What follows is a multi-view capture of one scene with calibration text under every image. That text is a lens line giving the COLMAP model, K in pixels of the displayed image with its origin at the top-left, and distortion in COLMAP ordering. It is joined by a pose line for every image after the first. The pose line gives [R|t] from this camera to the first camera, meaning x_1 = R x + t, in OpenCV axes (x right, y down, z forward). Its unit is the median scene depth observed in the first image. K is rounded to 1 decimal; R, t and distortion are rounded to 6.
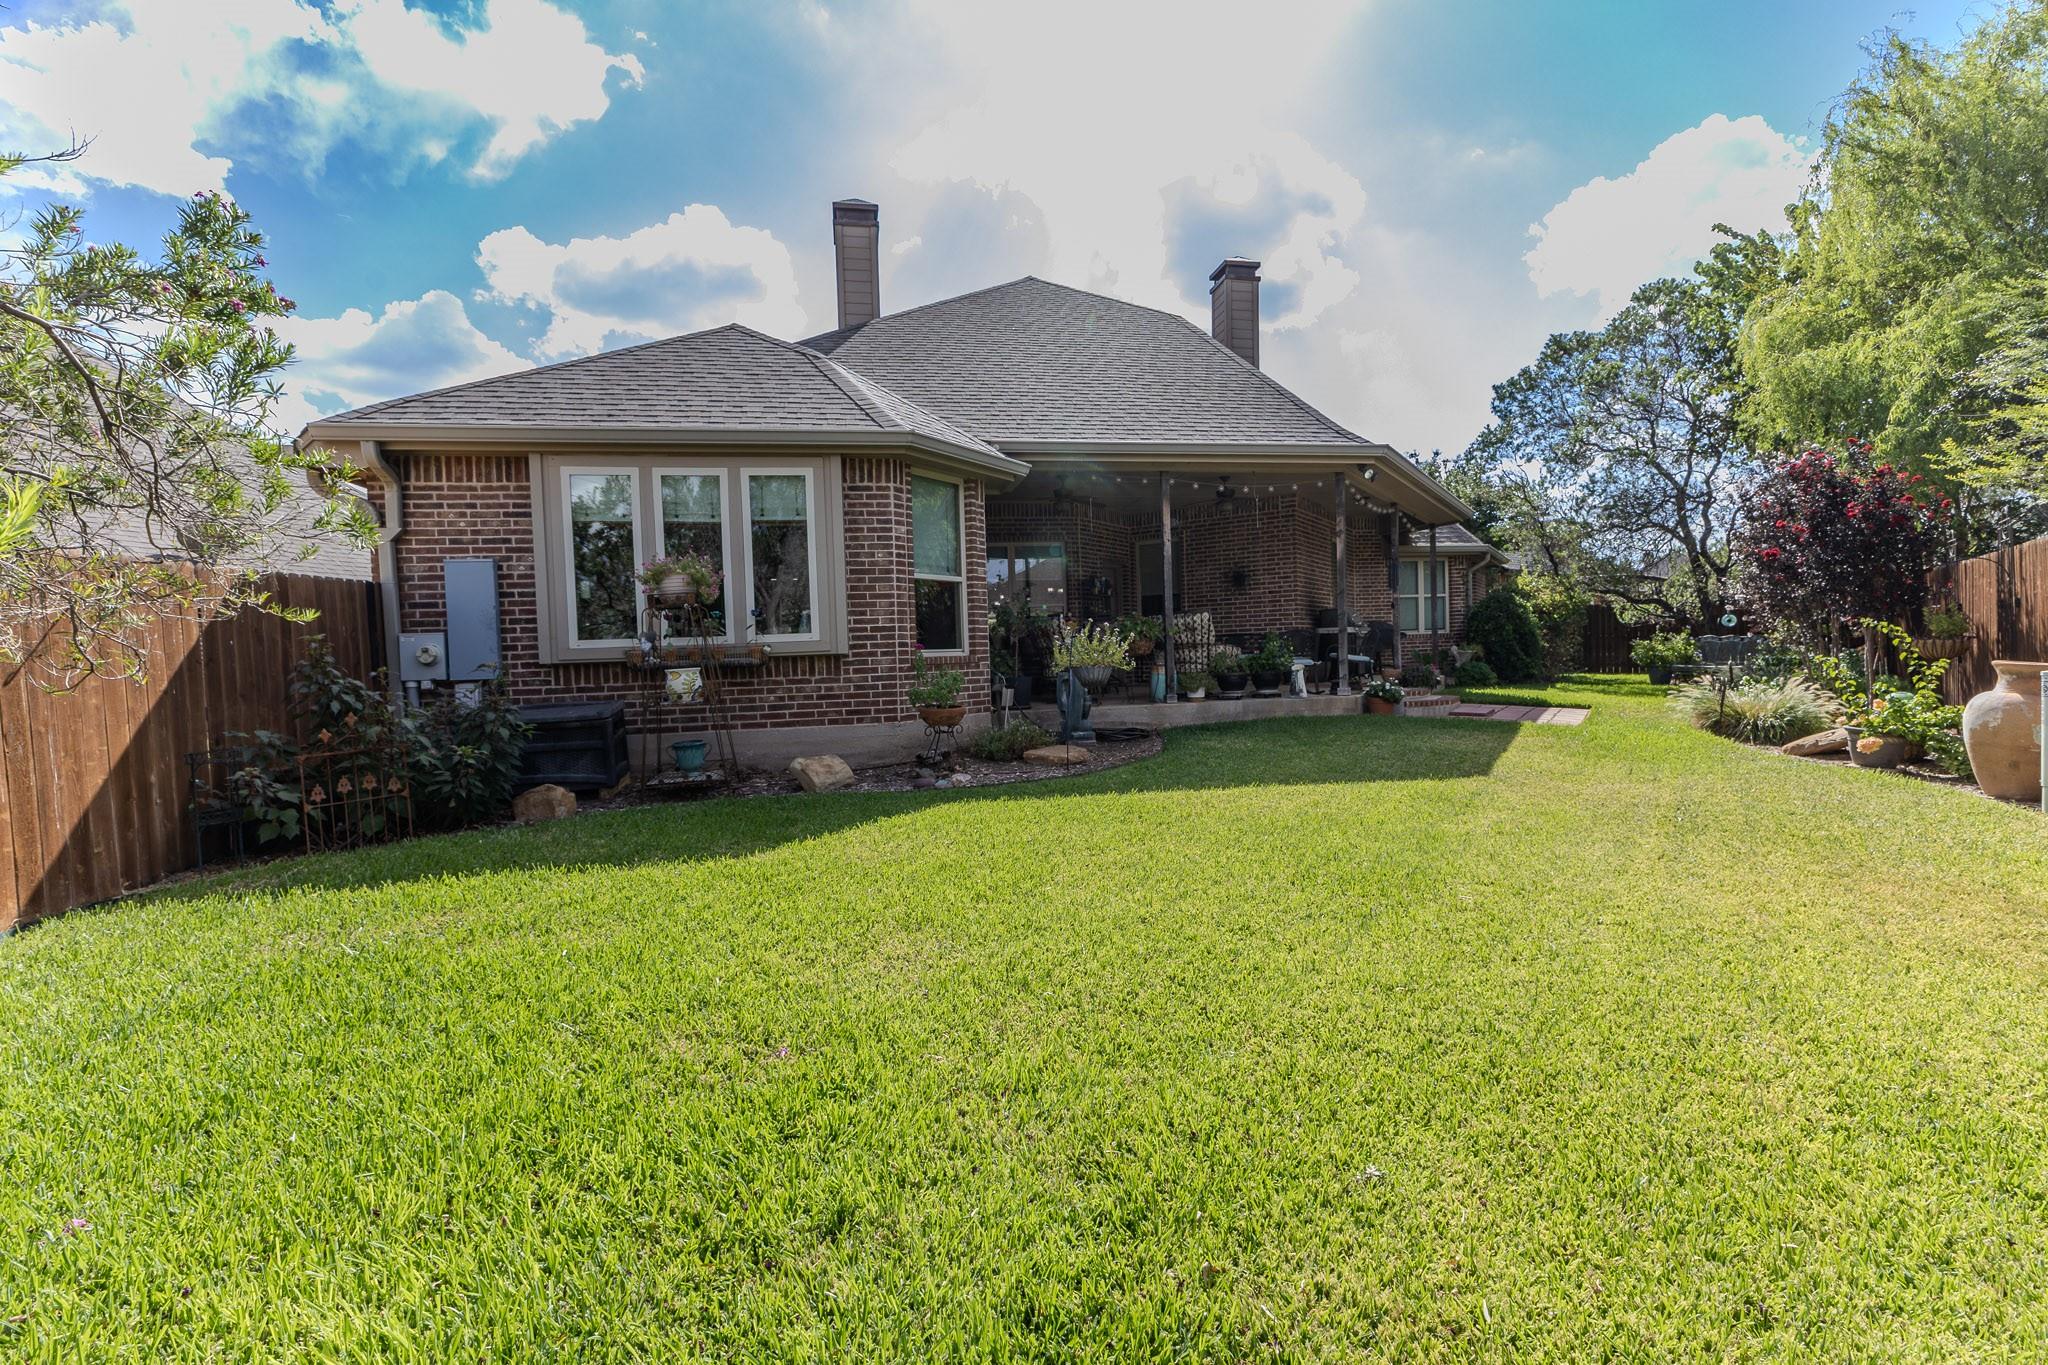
lens RADIAL K [[880.6, 0, 1019.6], [0, 880.6, 673.5], [0, 0, 1]] dist [0.007556, -0.000294]
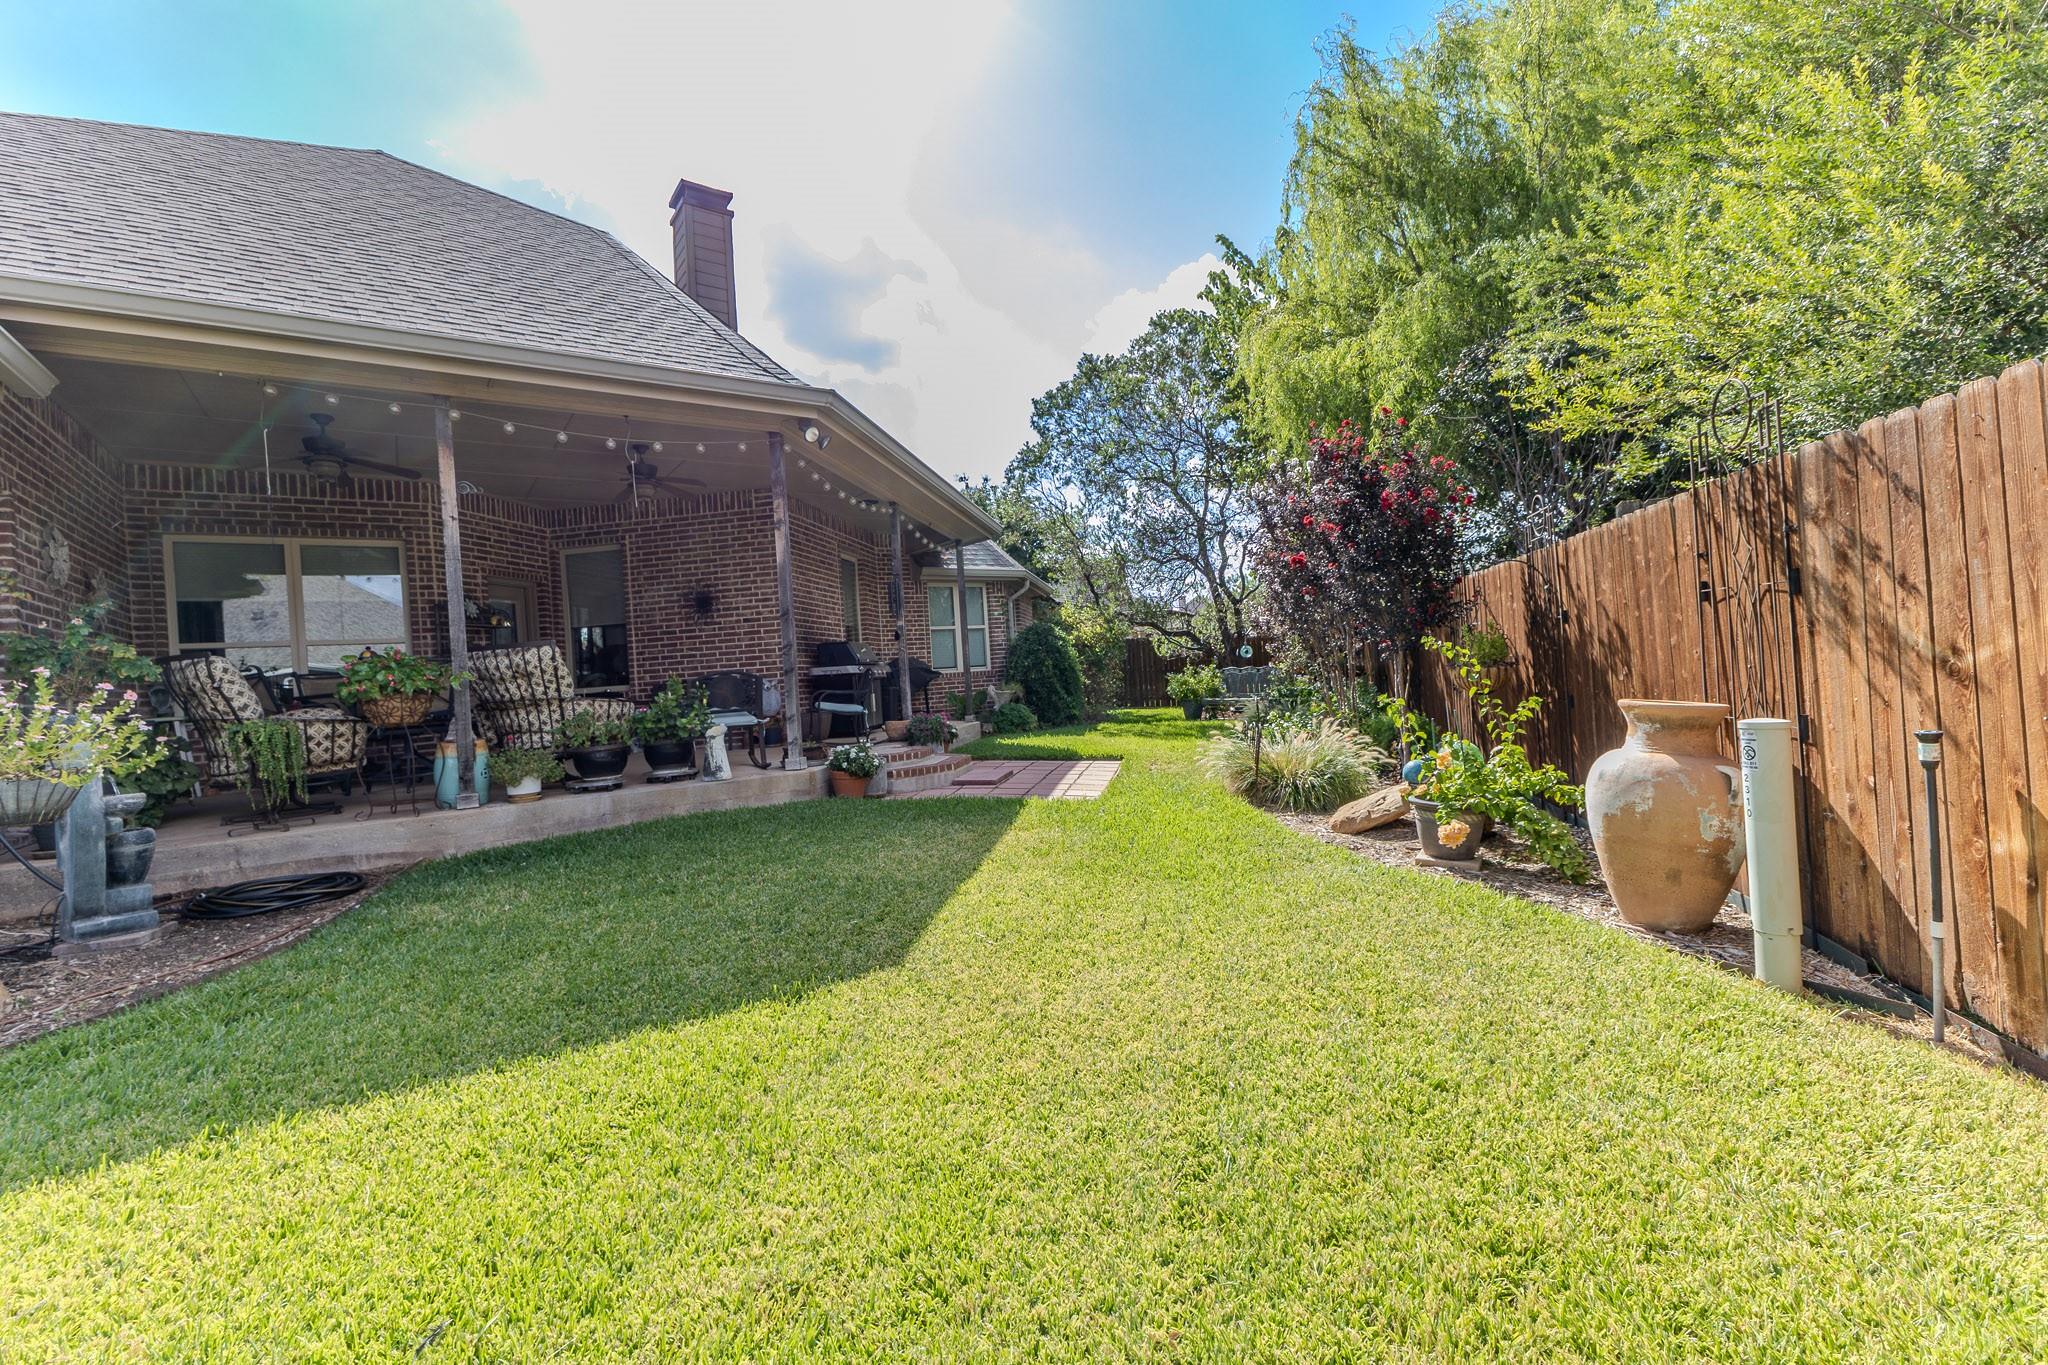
lens RADIAL K [[880.6, 0, 1033.5], [0, 880.6, 678.4], [0, 0, 1]] dist [0.007556, -0.000294]
pose [[0.902116, -0.026258, 0.430694, 0.165818], [0.044055, 0.998536, -0.031399, -0.009862], [-0.429238, 0.047300, 0.901952, 0.220780]]
